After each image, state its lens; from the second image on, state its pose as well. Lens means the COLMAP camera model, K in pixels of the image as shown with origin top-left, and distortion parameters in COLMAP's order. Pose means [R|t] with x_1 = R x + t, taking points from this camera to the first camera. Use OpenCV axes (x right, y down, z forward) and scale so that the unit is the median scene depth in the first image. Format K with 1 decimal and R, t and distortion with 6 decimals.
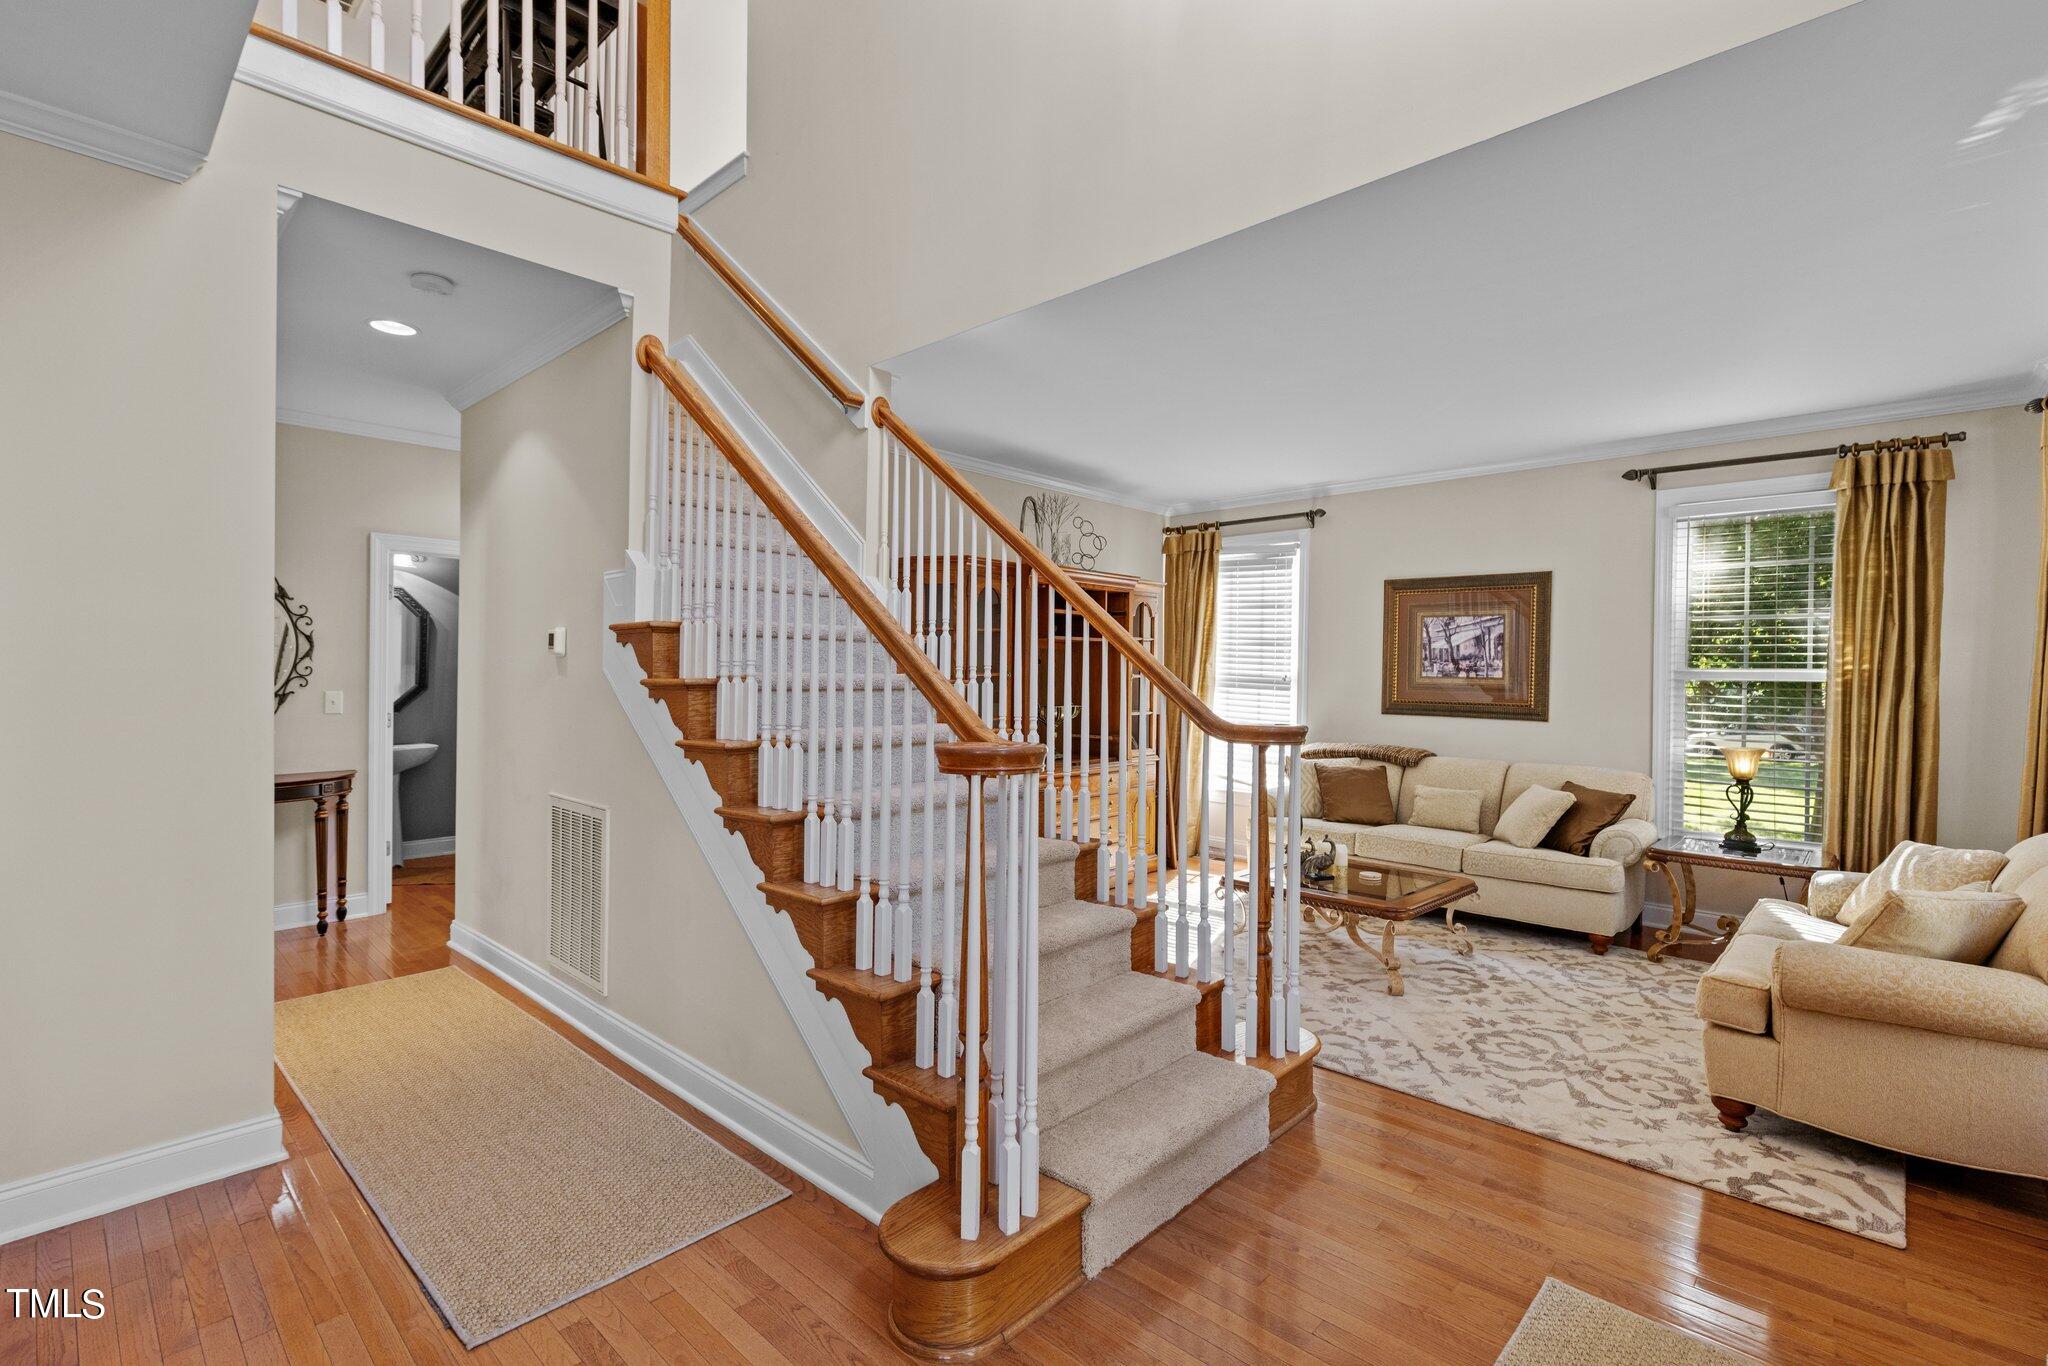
lens RADIAL K [[934.1, 0, 1027.9], [0, 934.1, 679.4], [0, 0, 1]] dist [0.004646, -0.000606]
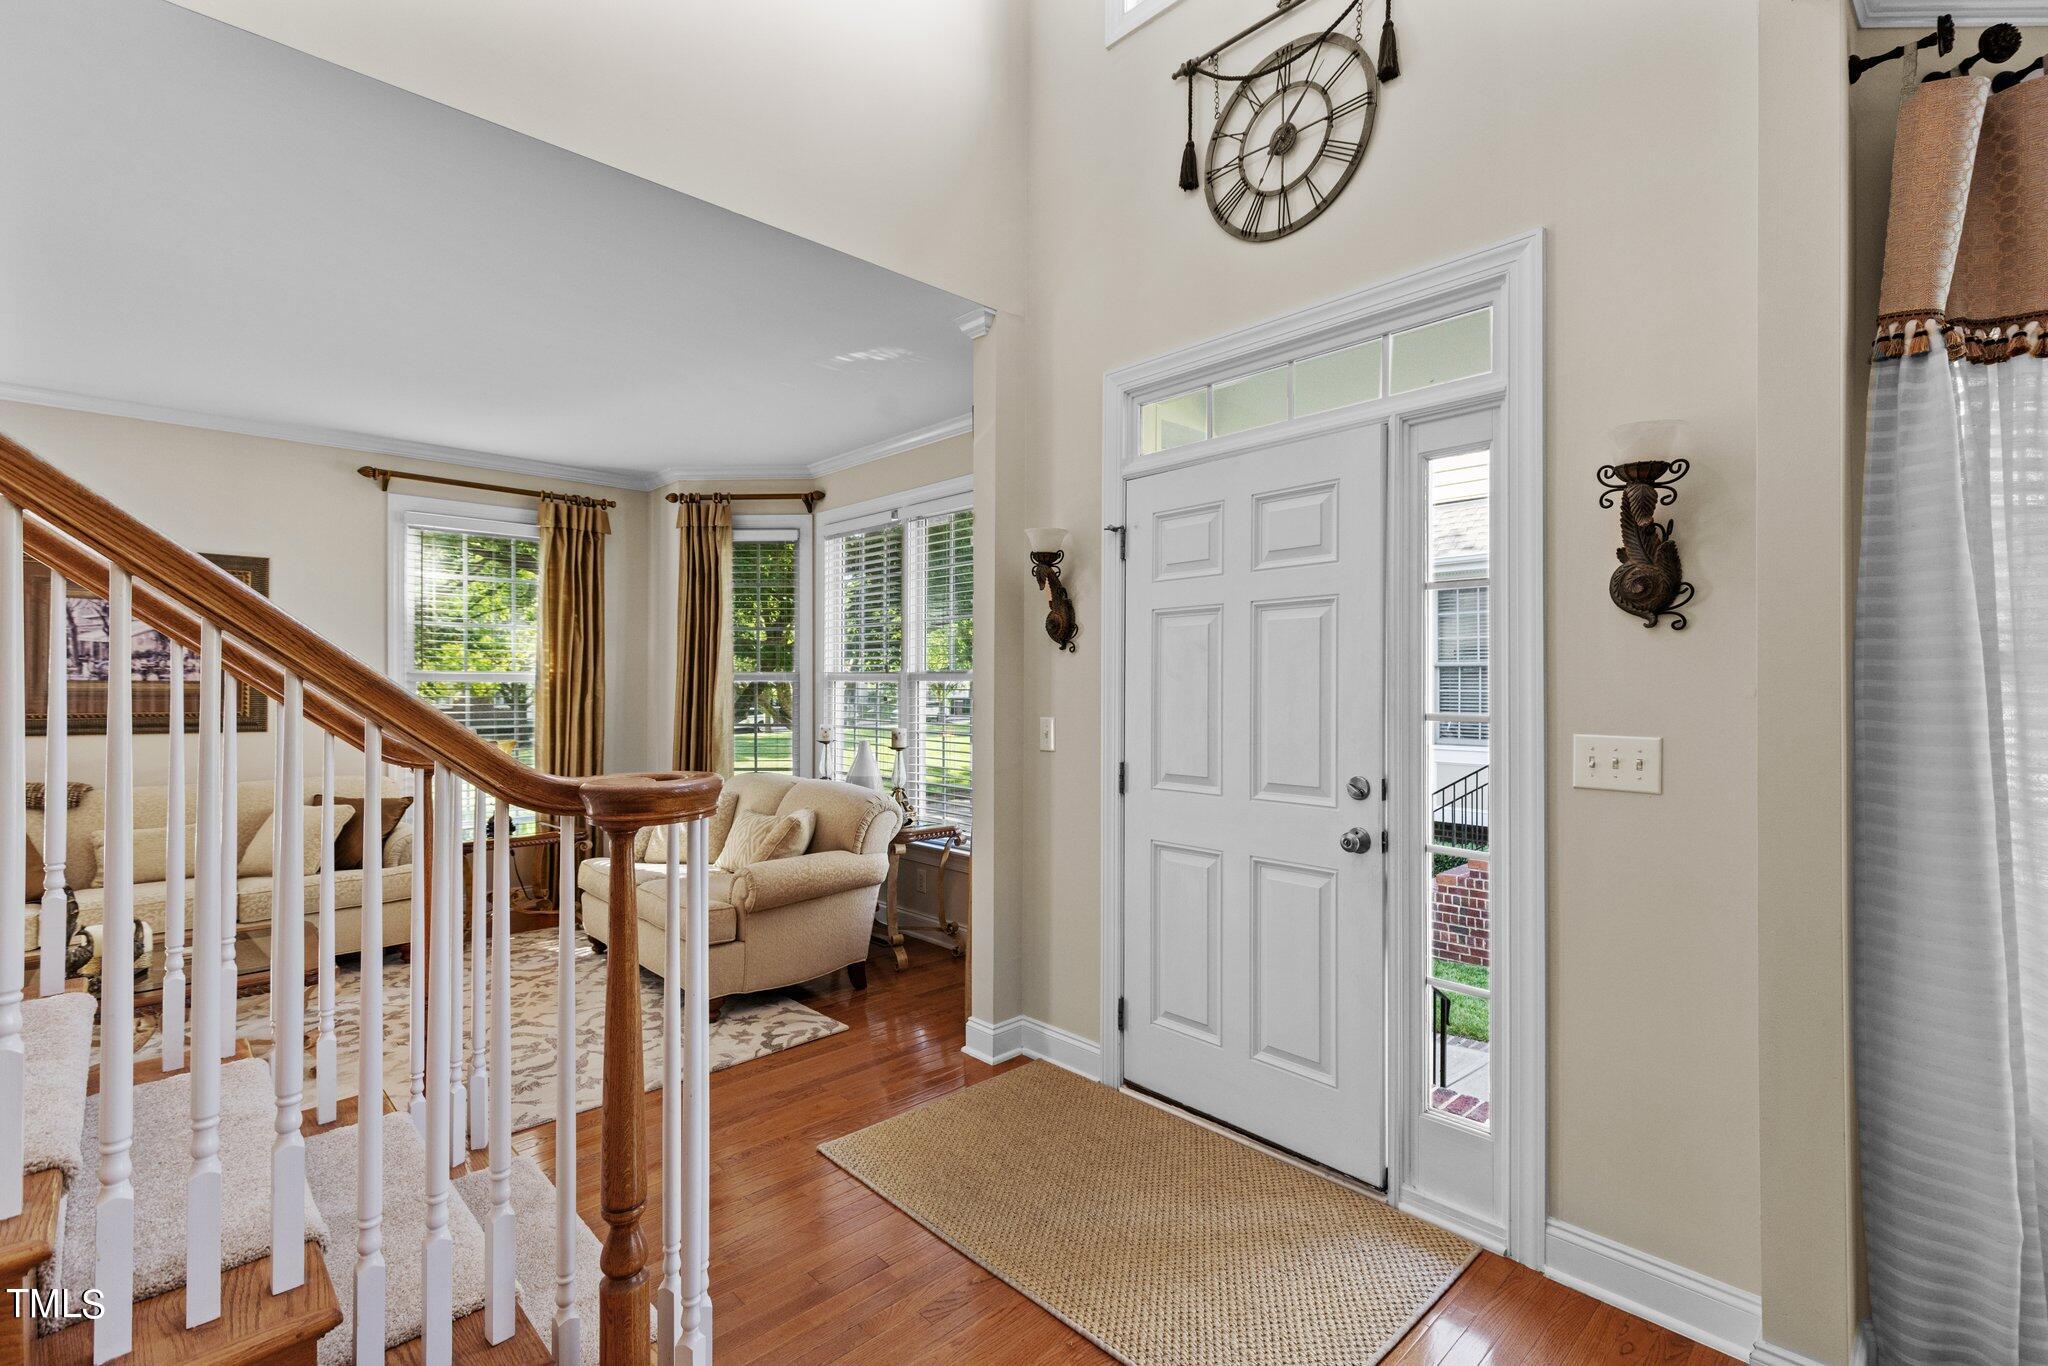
lens RADIAL K [[934.1, 0, 1027.5], [0, 934.1, 683.0], [0, 0, 1]] dist [0.004646, -0.000606]
pose [[0.046638, -0.006959, 0.998888, -0.464061], [0.008141, 0.999945, 0.006586, 0.000175], [-0.998879, 0.007825, 0.046692, 0.428293]]
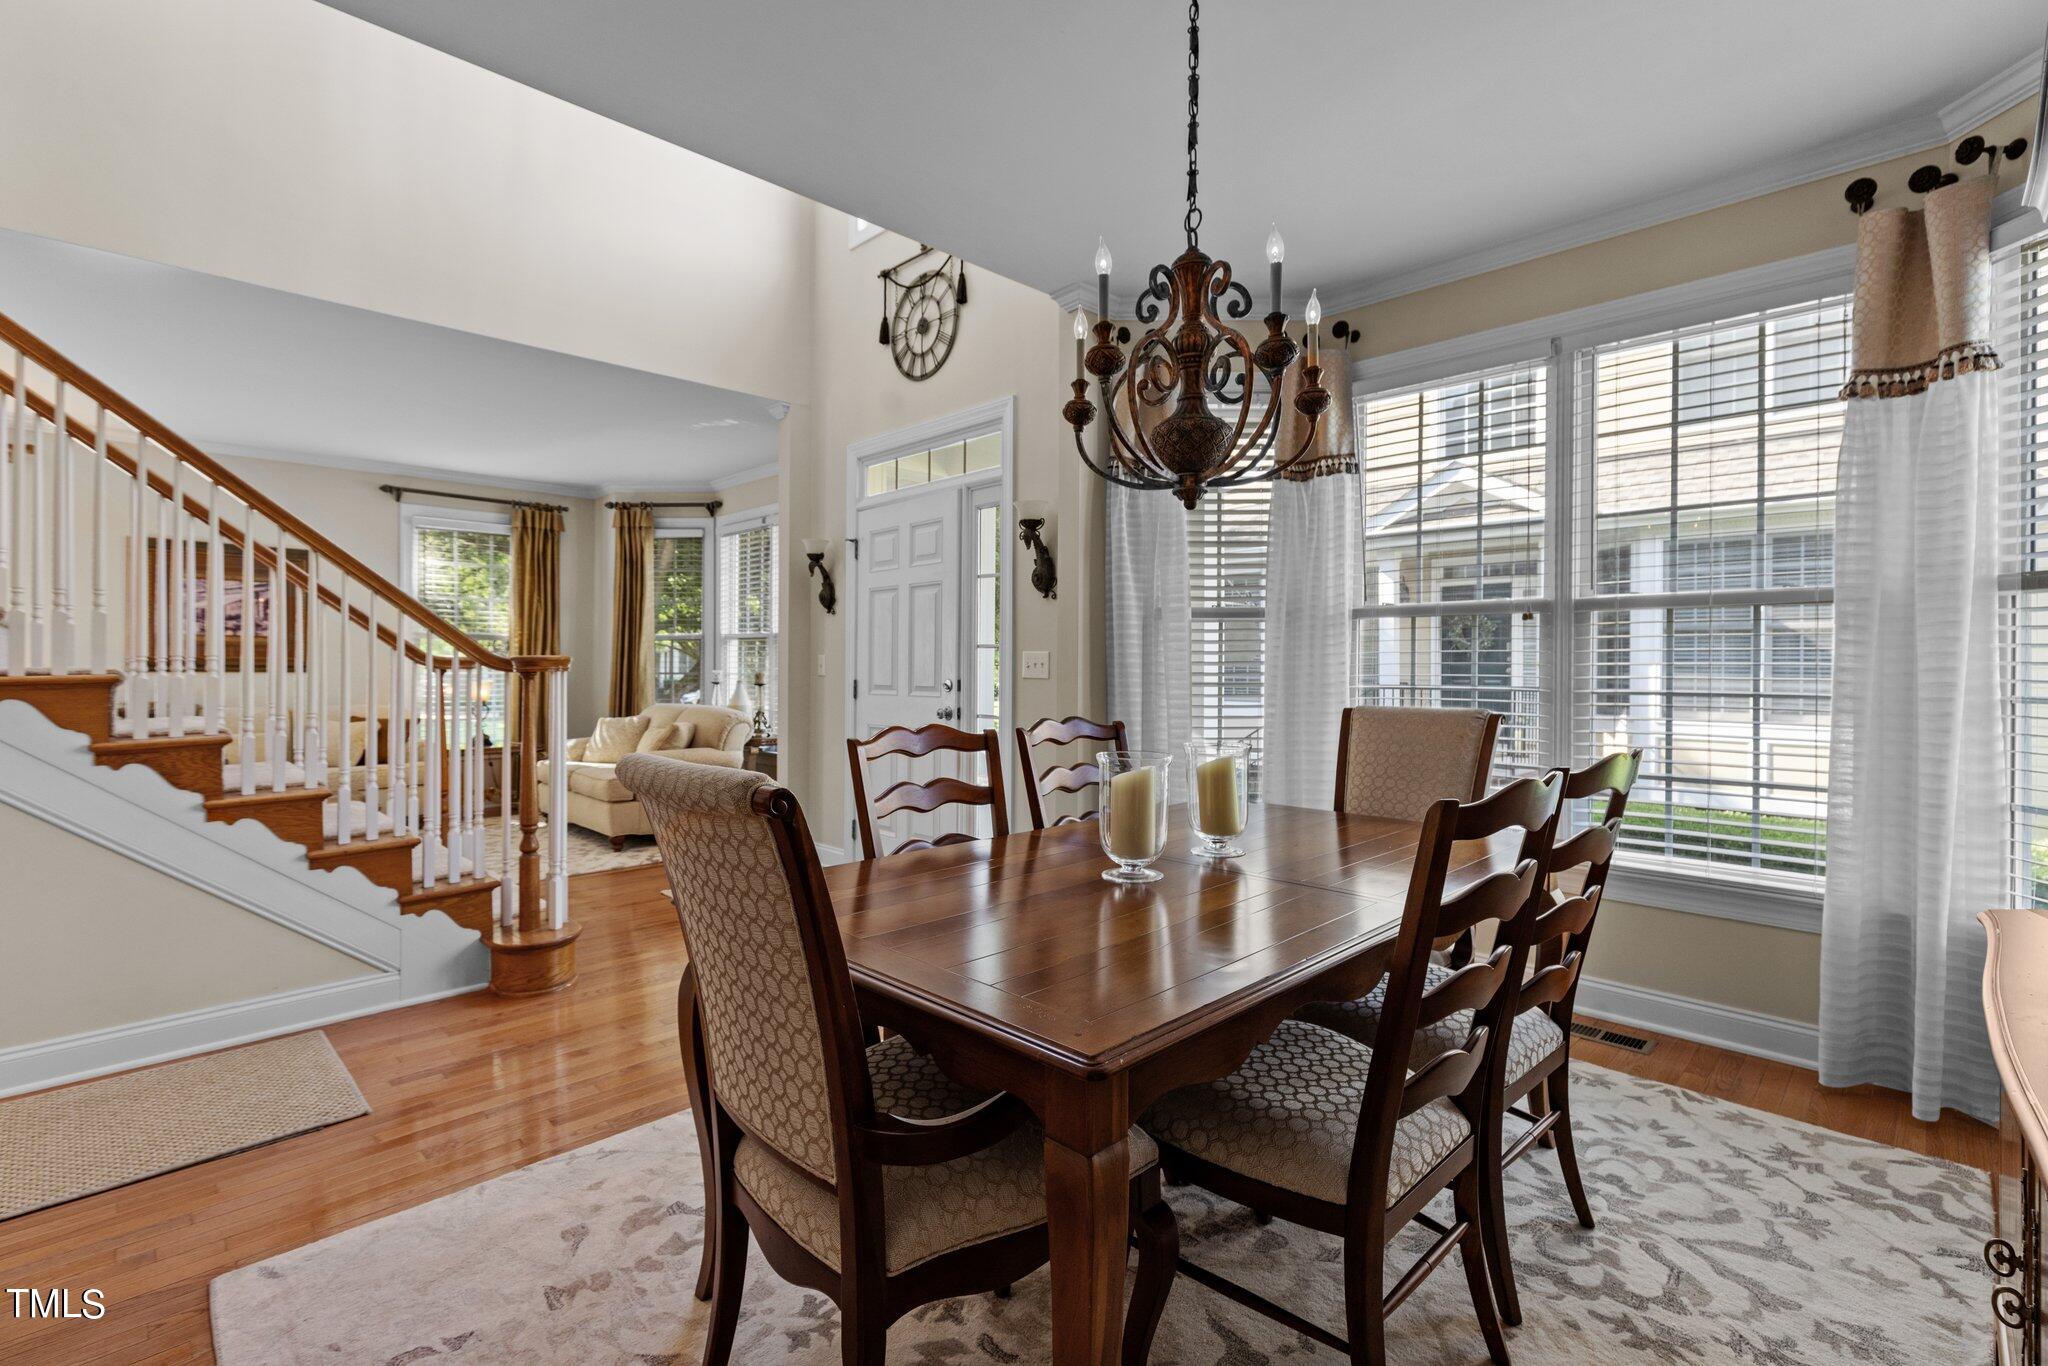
lens RADIAL K [[934.1, 0, 1028.6], [0, 934.1, 671.1], [0, 0, 1]] dist [0.004646, -0.000606]
pose [[0.032546, -0.014976, 0.999358, -1.091230], [0.004467, 0.999880, 0.014838, 0.050572], [-0.999460, 0.003981, 0.032609, 0.031222]]
